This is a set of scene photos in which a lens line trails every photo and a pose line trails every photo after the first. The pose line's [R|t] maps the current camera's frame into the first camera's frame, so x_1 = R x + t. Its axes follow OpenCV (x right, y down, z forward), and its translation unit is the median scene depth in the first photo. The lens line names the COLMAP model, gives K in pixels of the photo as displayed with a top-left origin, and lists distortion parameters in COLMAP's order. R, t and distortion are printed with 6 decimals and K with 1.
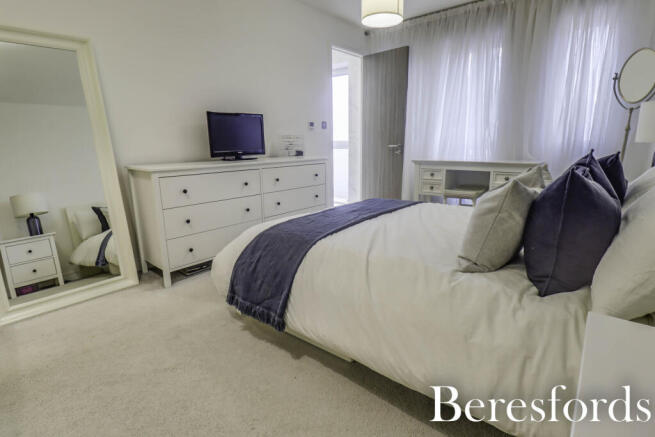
lens RADIAL K [[306.0, 0, 332.2], [0, 306.0, 212.9], [0, 0, 1]] dist [-0.000346, -0.011633]
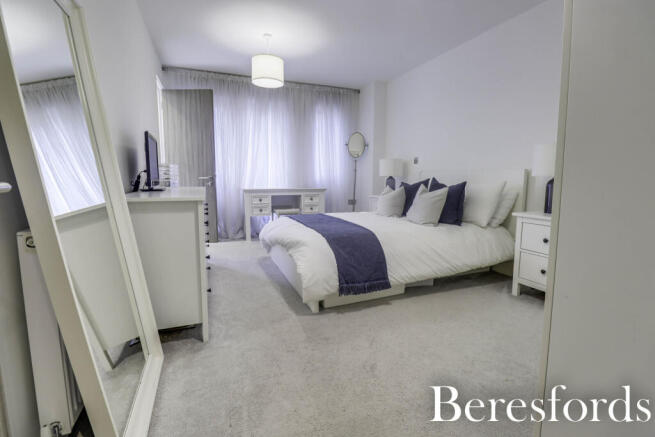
lens RADIAL K [[306.0, 0, 332.2], [0, 306.0, 212.9], [0, 0, 1]] dist [-0.000346, -0.011633]
pose [[0.441236, -0.083954, 0.893456, -0.692142], [0.188569, 0.982060, -0.000846, -0.016271], [-0.877356, 0.168851, 0.449151, 0.183302]]
